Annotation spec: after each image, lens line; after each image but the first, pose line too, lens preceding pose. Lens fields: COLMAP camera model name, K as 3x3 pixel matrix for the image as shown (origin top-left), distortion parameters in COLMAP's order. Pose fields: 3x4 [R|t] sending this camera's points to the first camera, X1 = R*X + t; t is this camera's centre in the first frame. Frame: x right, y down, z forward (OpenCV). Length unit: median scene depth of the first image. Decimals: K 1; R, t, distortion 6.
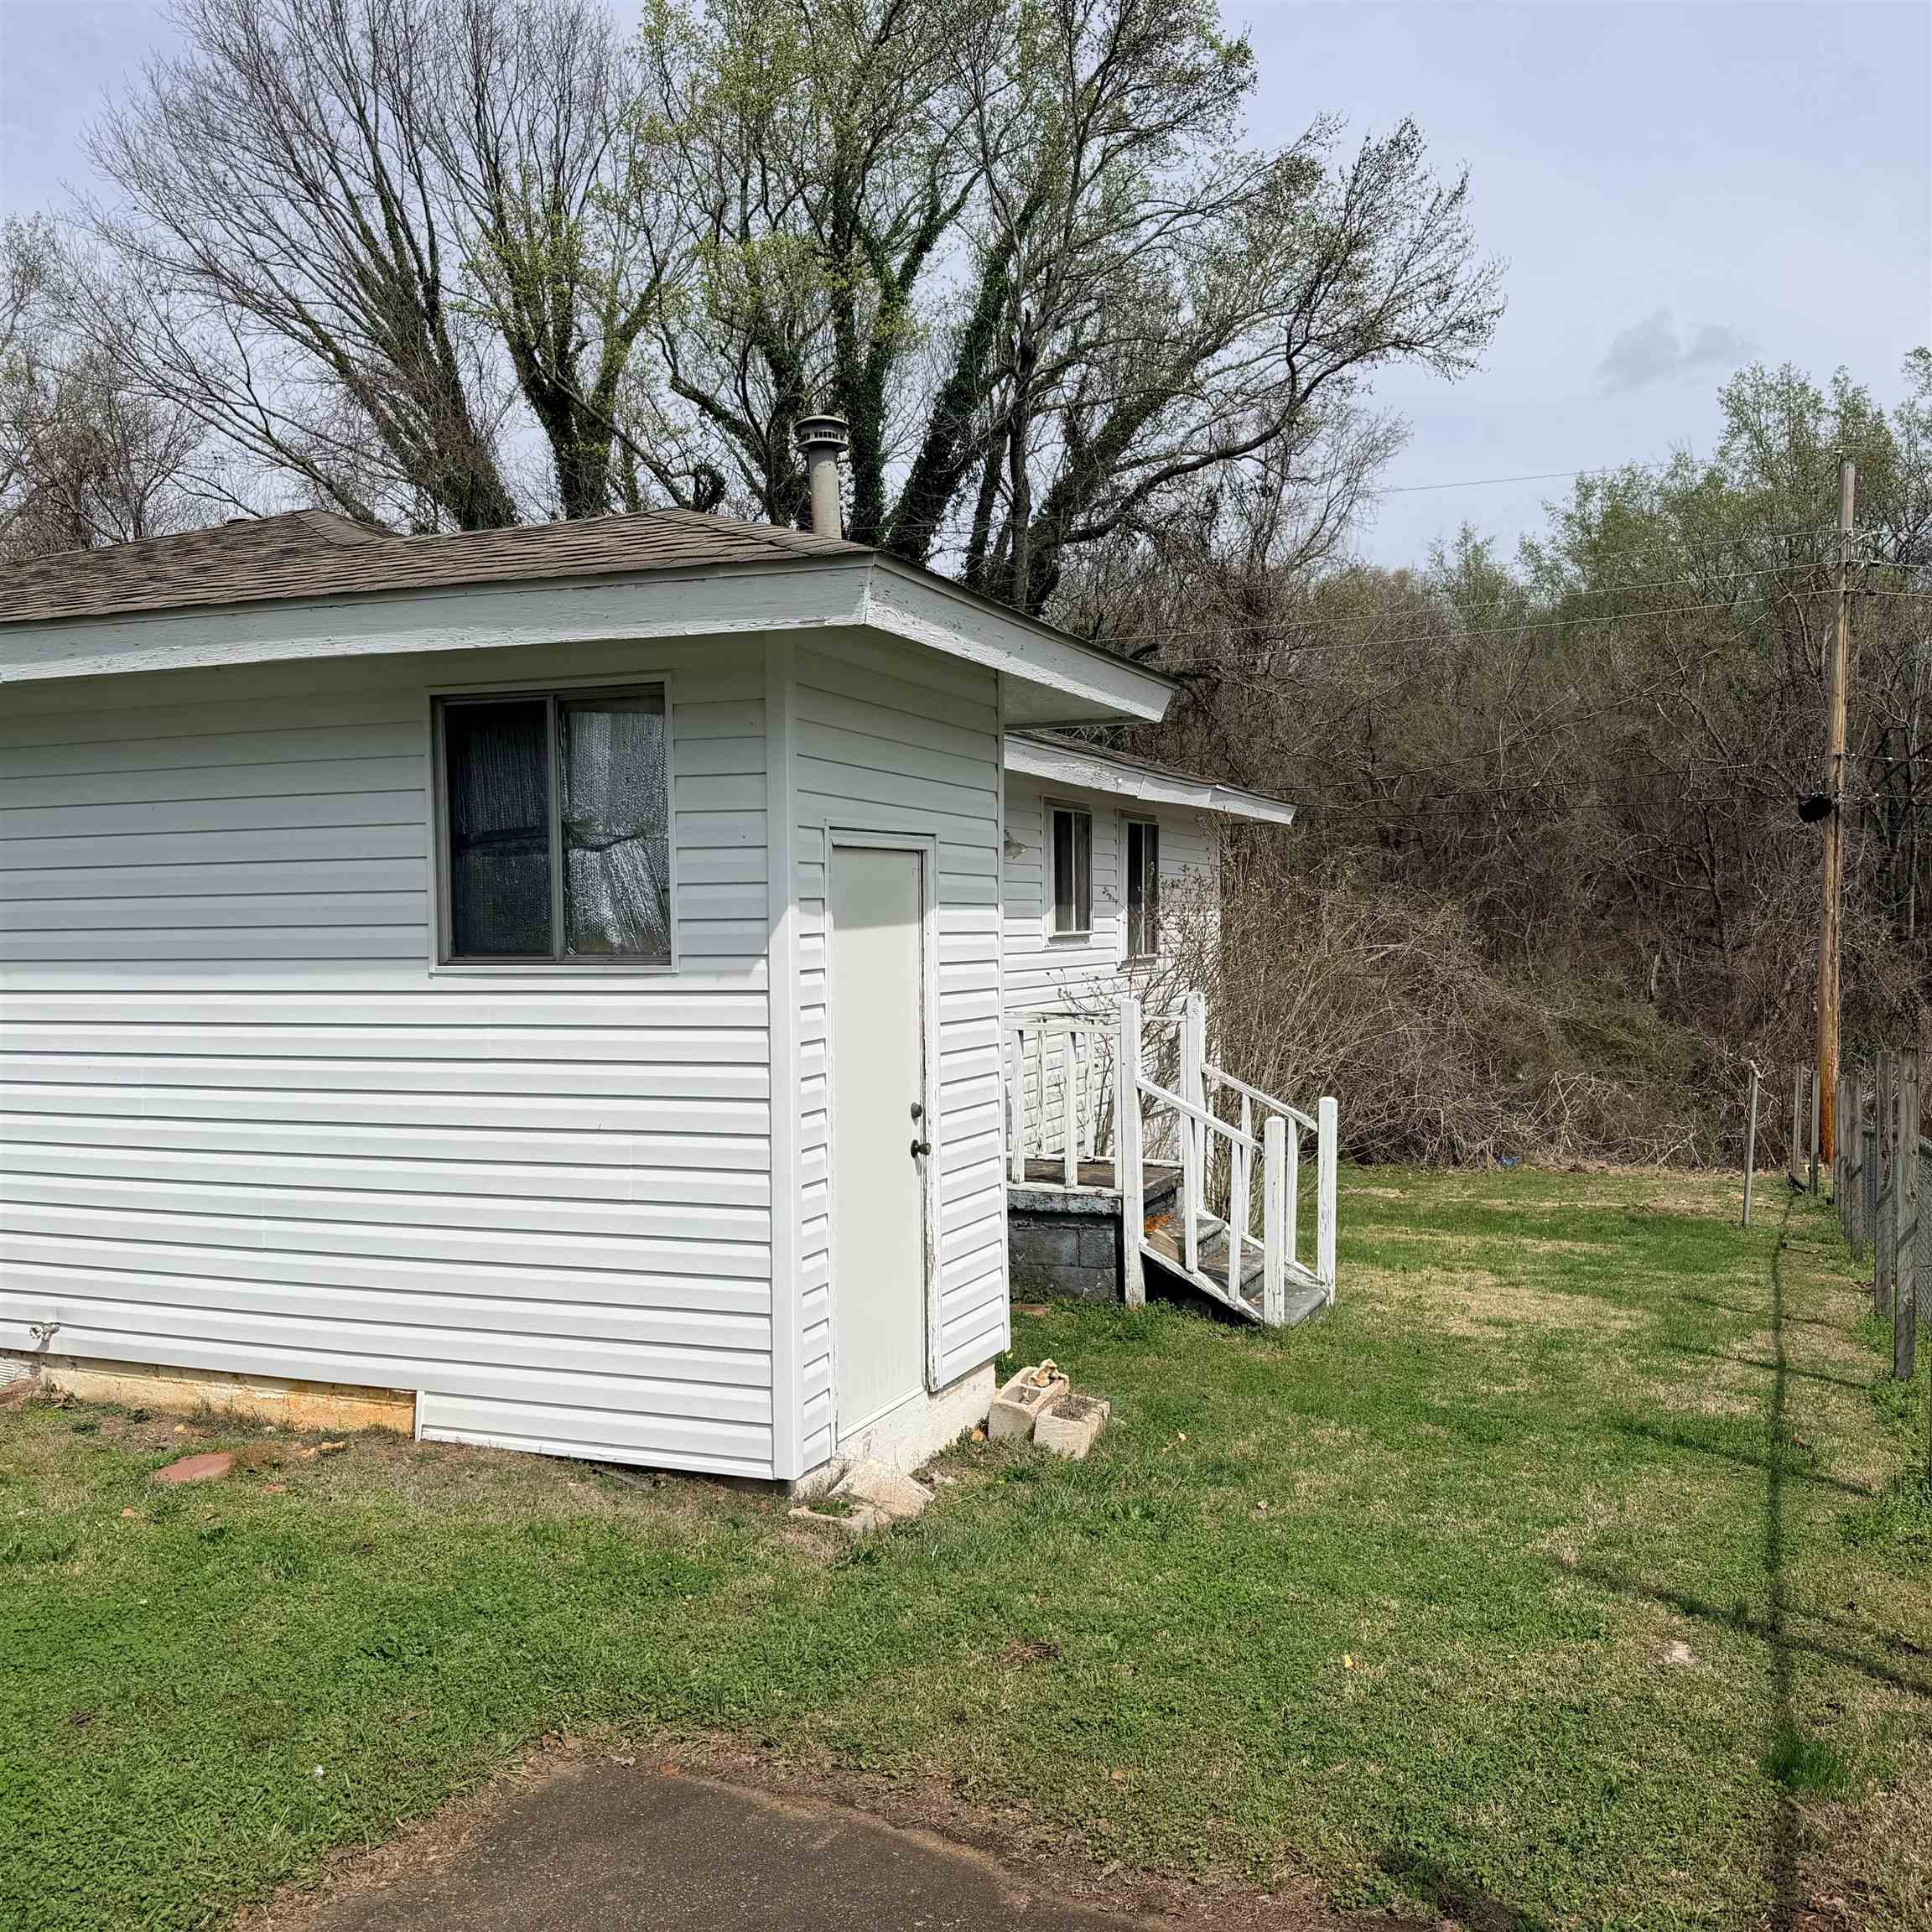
lens RADIAL K [[1786.4, 0, 955.5], [0, 1786.4, 951.3], [0, 0, 1]] dist [0.161606, -0.286614]
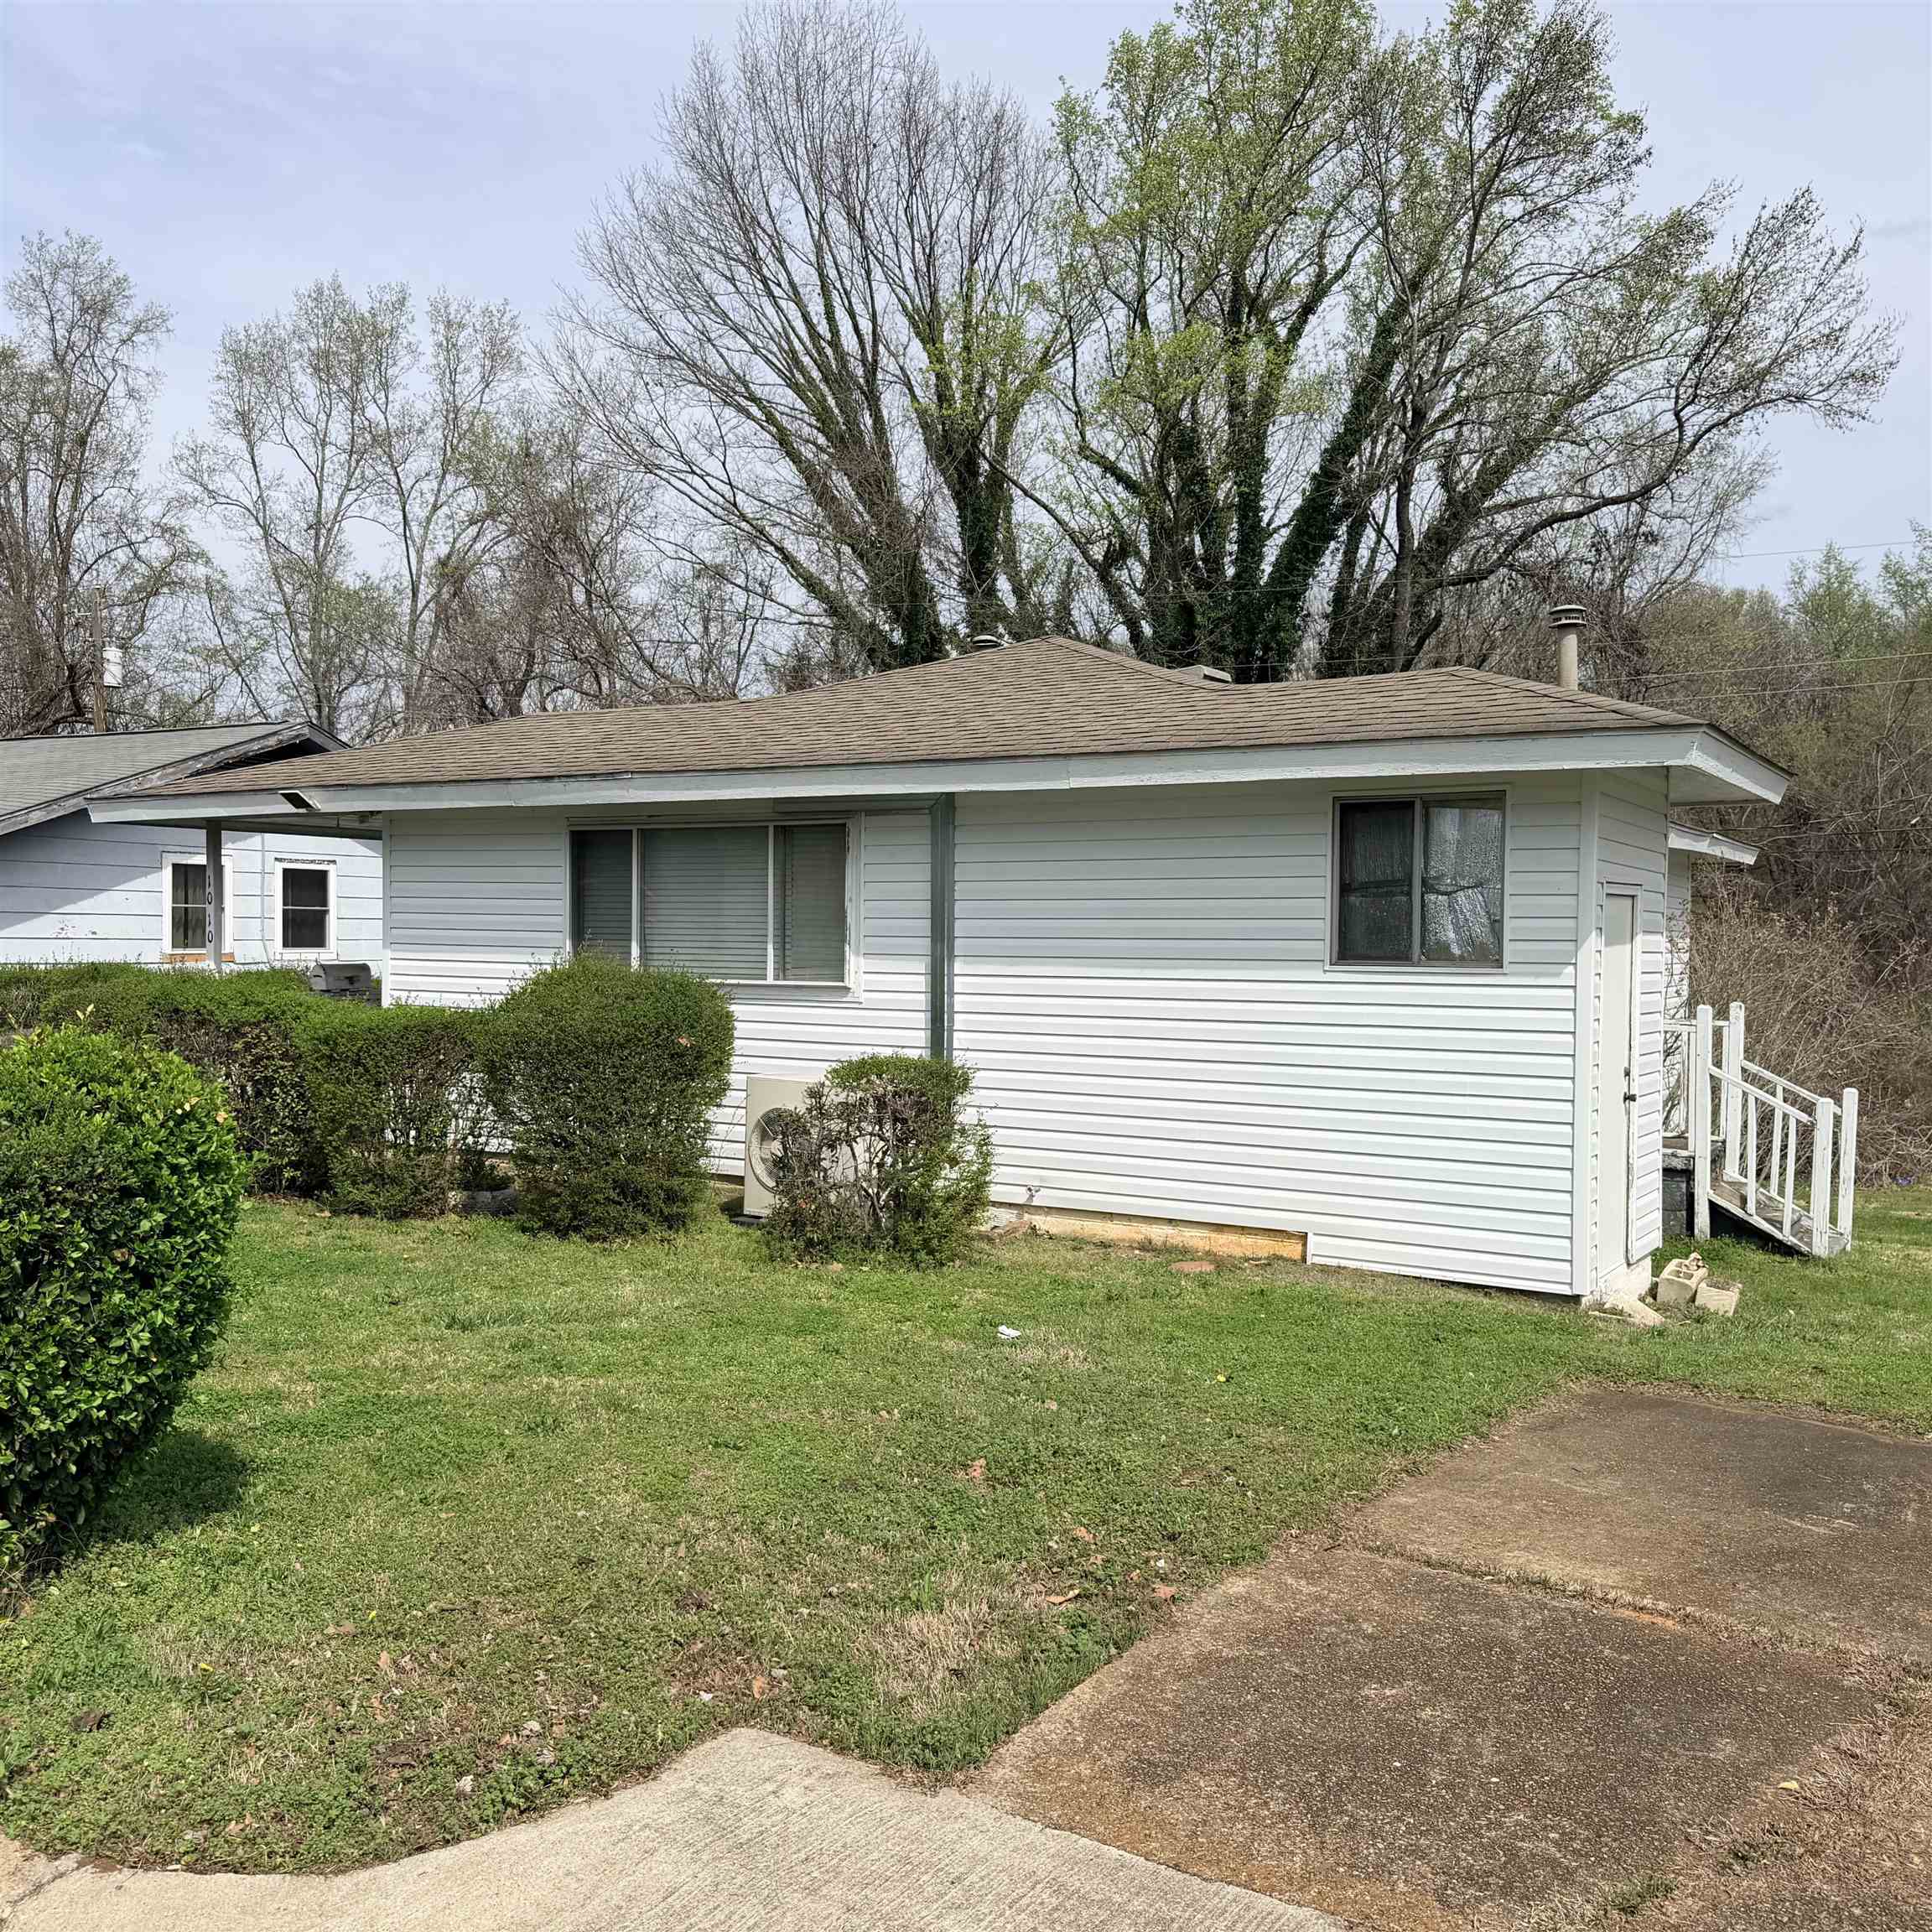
lens RADIAL K [[1786.4, 0, 955.5], [0, 1786.4, 951.3], [0, 0, 1]] dist [0.161606, -0.286614]
pose [[0.988064, 0.022725, -0.152356, -0.242466], [-0.024136, 0.999681, -0.007414, 0.009898], [0.152139, 0.011003, 0.988298, -0.401846]]
